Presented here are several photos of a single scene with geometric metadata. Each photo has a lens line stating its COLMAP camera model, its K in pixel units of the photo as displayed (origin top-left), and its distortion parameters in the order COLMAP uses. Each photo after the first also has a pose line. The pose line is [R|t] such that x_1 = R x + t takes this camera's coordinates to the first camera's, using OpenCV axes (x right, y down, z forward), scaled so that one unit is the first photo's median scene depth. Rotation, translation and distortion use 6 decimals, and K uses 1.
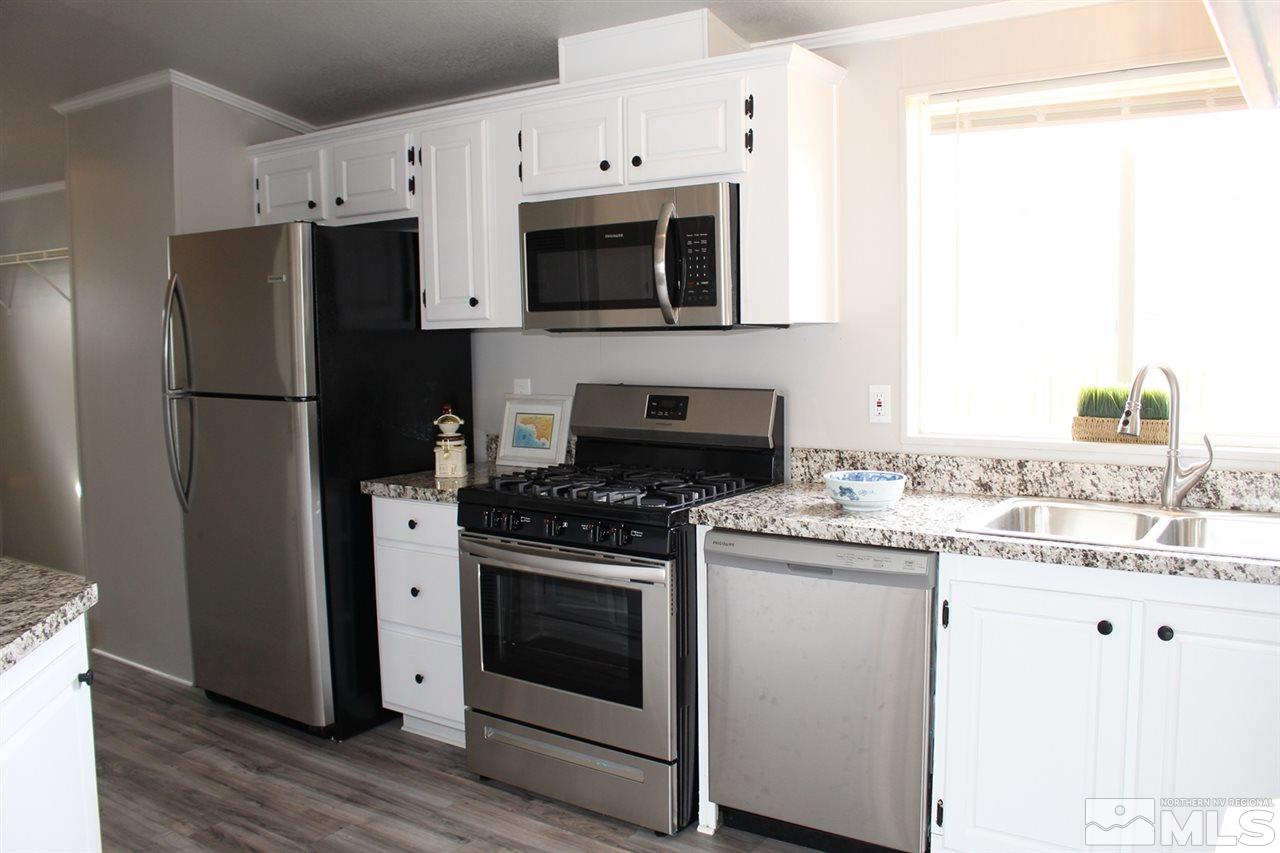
lens RADIAL K [[1058.6, 0, 639.4], [0, 1058.6, 427.0], [0, 0, 1]] dist [-0.149862, 0.121949]
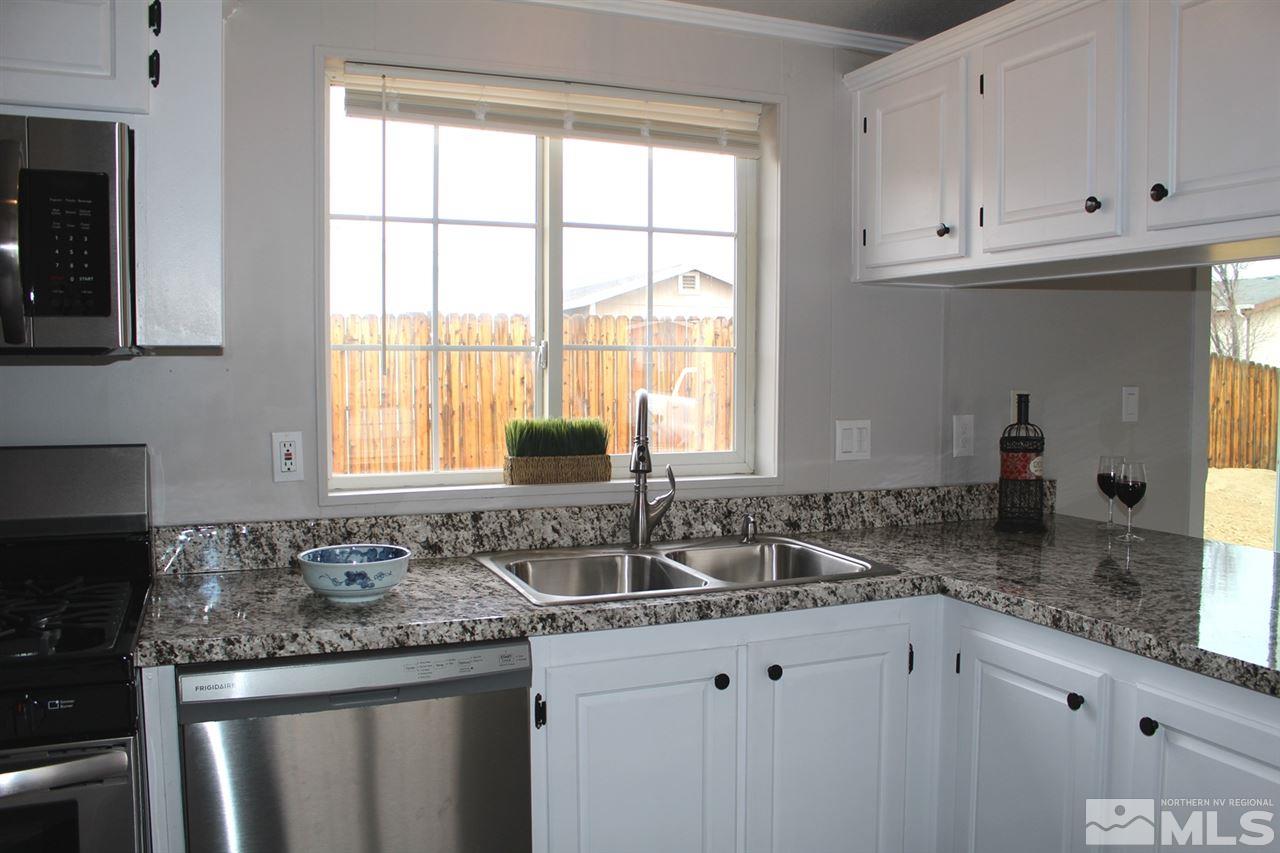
lens RADIAL K [[1058.6, 0, 646.5], [0, 1058.6, 434.4], [0, 0, 1]] dist [-0.149862, 0.121949]
pose [[0.546306, -0.038801, 0.836687, -0.290927], [0.066853, 0.997759, 0.002620, -0.025842], [-0.834914, 0.054504, 0.547676, 0.430972]]
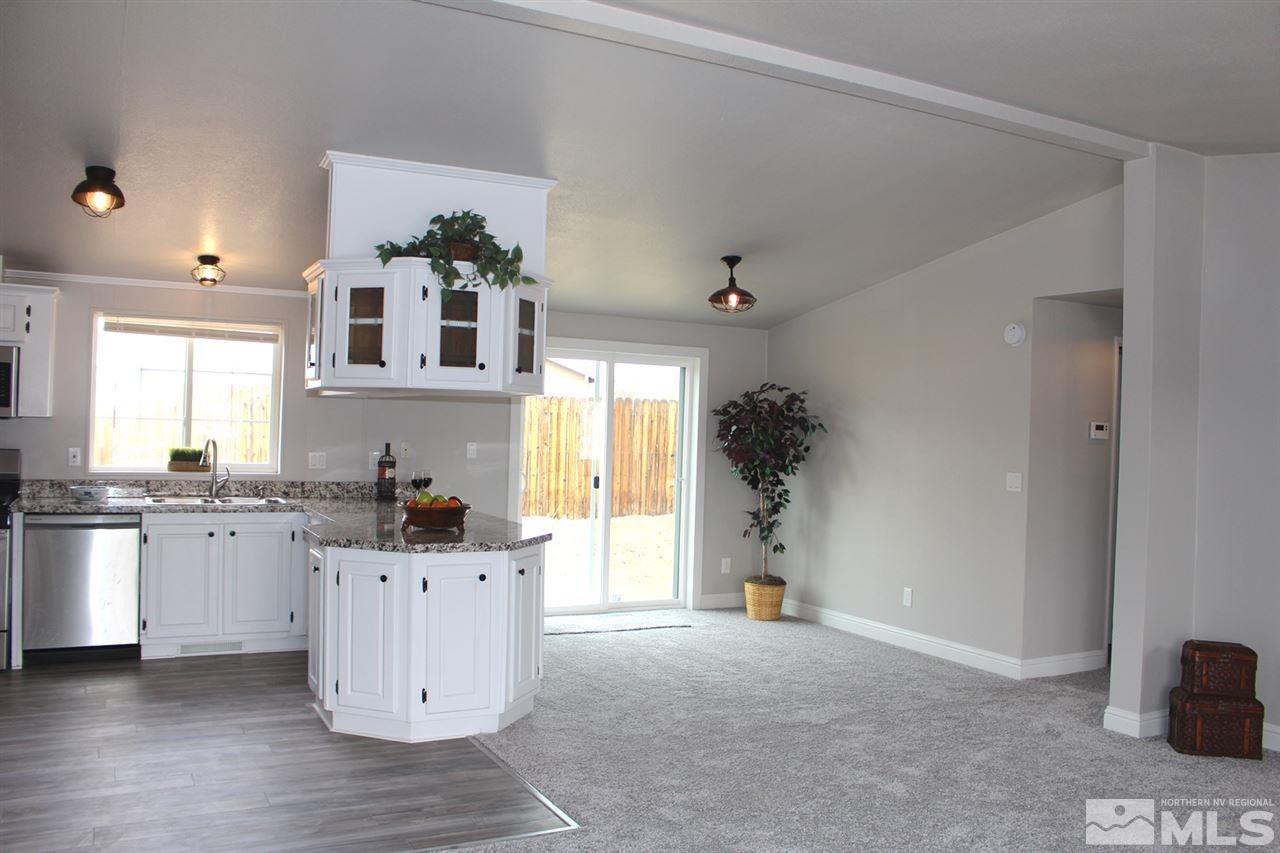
lens RADIAL K [[1058.6, 0, 638.4], [0, 1058.6, 433.1], [0, 0, 1]] dist [-0.149862, 0.121949]
pose [[0.480424, 0.023250, 0.876728, -1.144713], [0.042878, 0.997831, -0.049957, 0.091128], [-0.875988, 0.061593, 0.478385, -1.068754]]
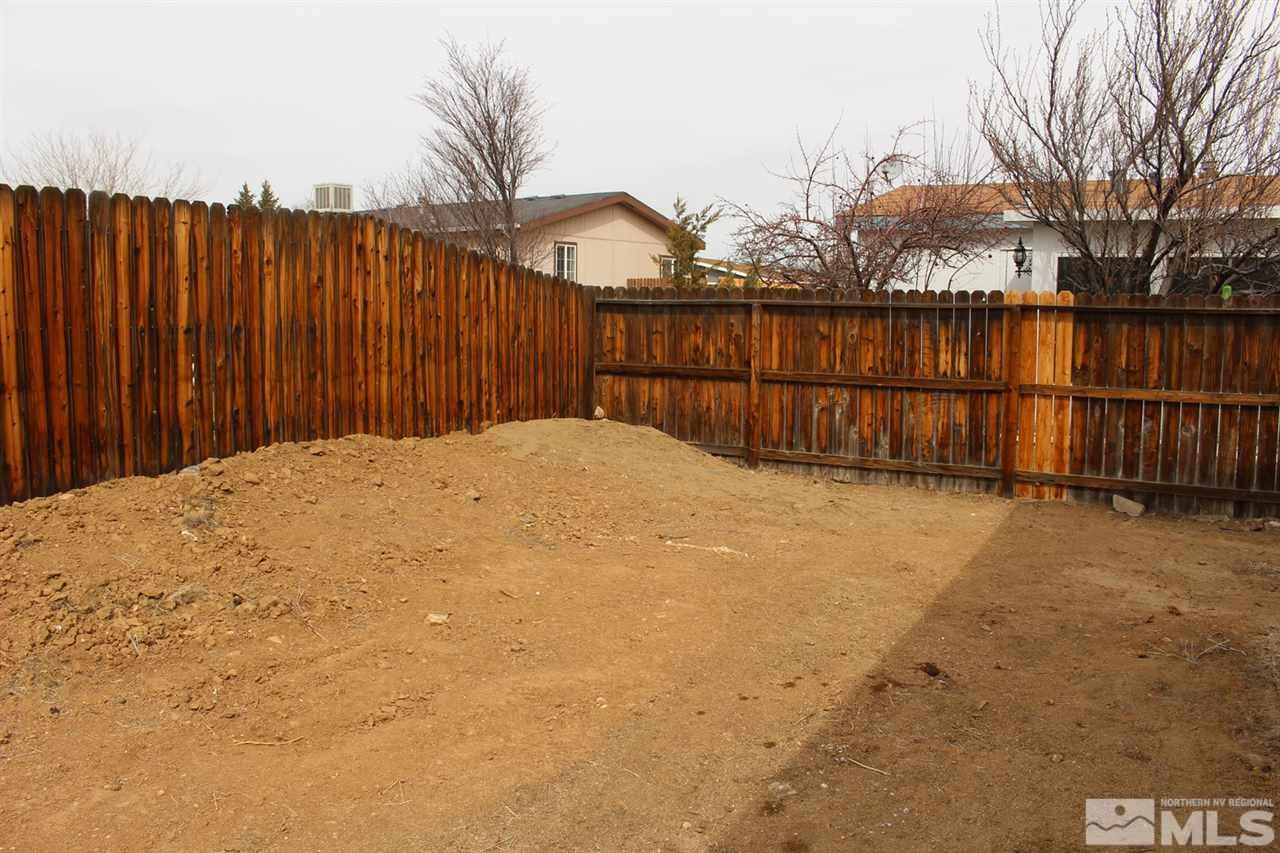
lens RADIAL K [[1058.6, 0, 641.2], [0, 1058.6, 418.6], [0, 0, 1]] dist [-0.149862, 0.121949]
pose [[-0.100558, -0.095813, 0.990307, 1.516299], [0.081139, 0.991247, 0.104143, -0.030818], [-0.991617, 0.090825, -0.091903, 0.749862]]
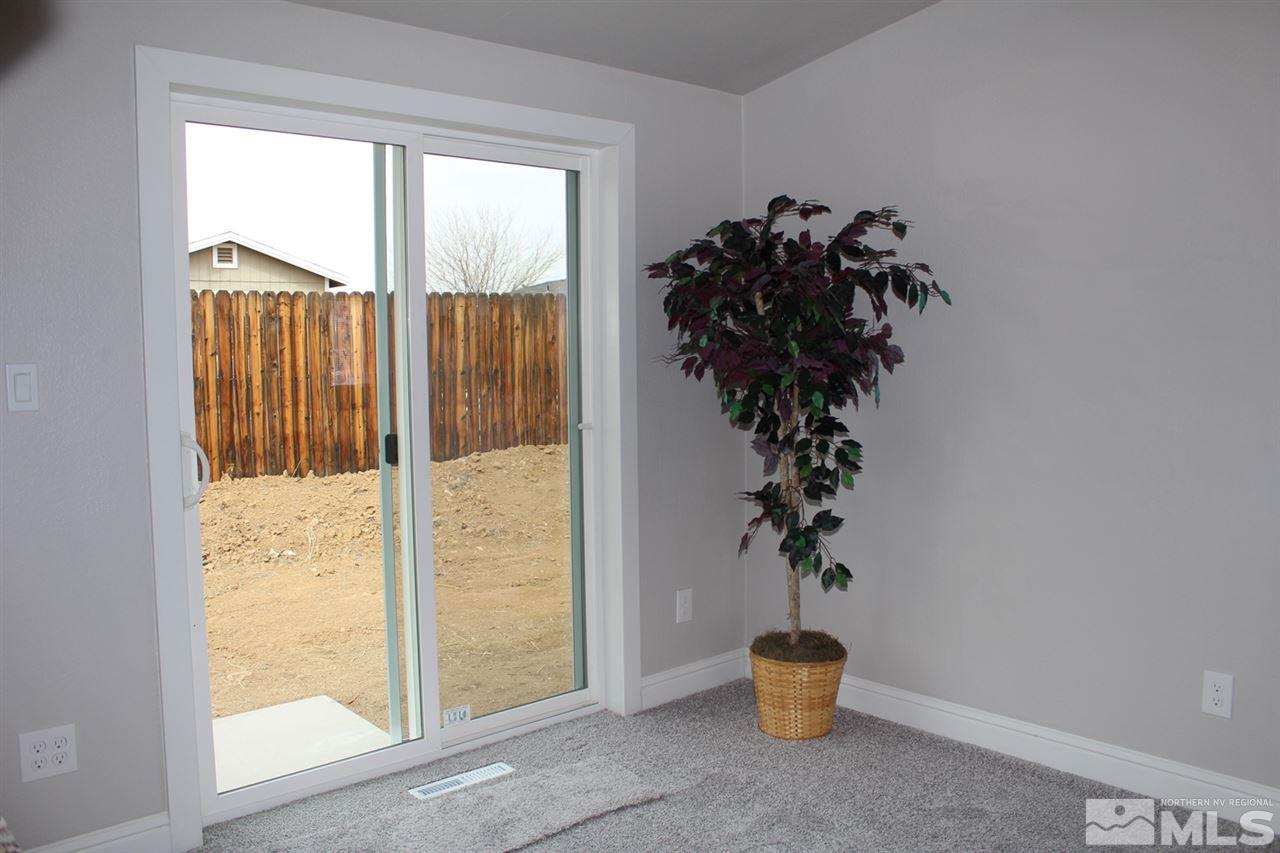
lens RADIAL K [[1058.6, 0, 644.4], [0, 1058.6, 423.7], [0, 0, 1]] dist [-0.149862, 0.121949]
pose [[0.252025, -0.063764, 0.965618, 0.325440], [0.095090, 0.994630, 0.040861, 0.025605], [-0.963038, 0.081523, 0.256735, -0.122691]]
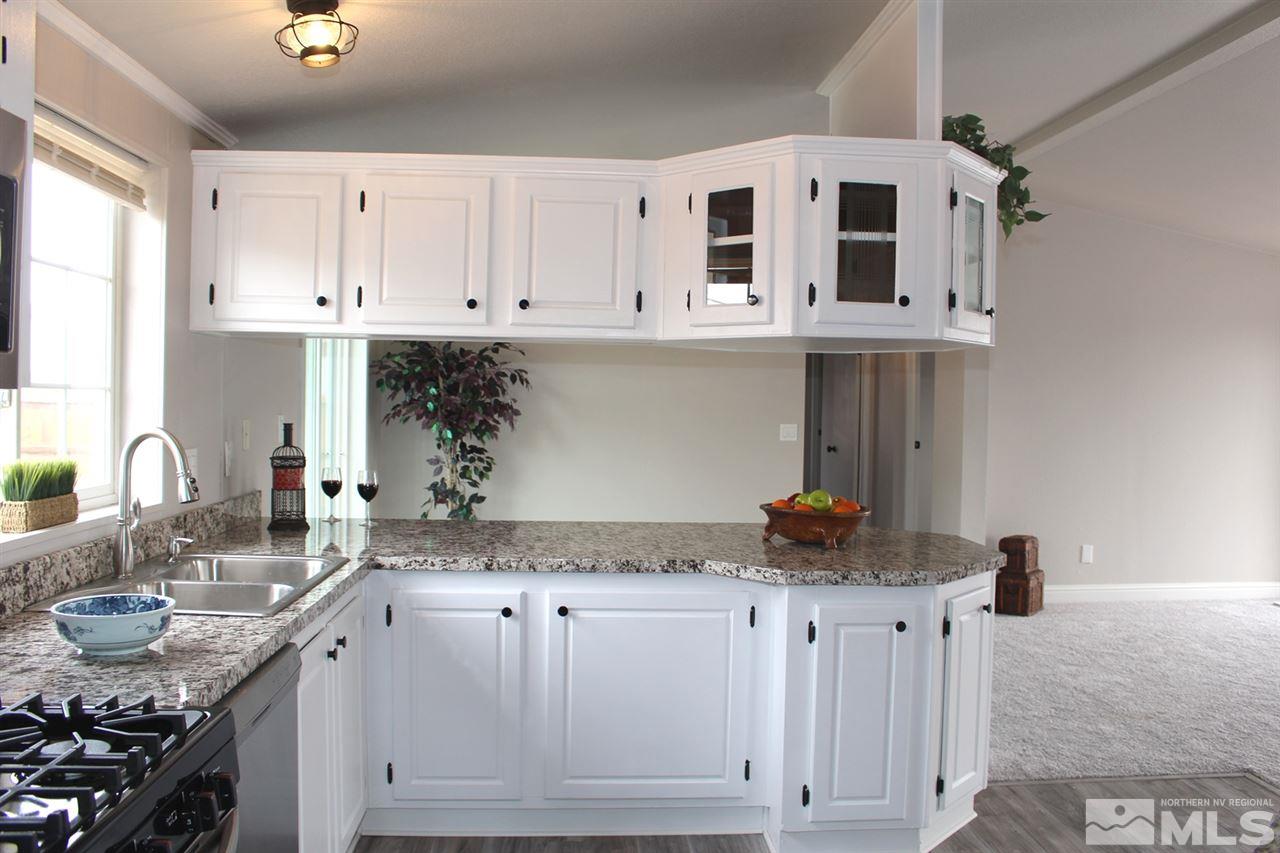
lens RADIAL K [[1058.6, 0, 648.4], [0, 1058.6, 433.2], [0, 0, 1]] dist [-0.149862, 0.121949]
pose [[-0.619221, -0.022145, 0.784904, -0.560458], [0.063487, 0.994918, 0.078156, -0.101979], [-0.782646, 0.098227, -0.614668, 1.157289]]
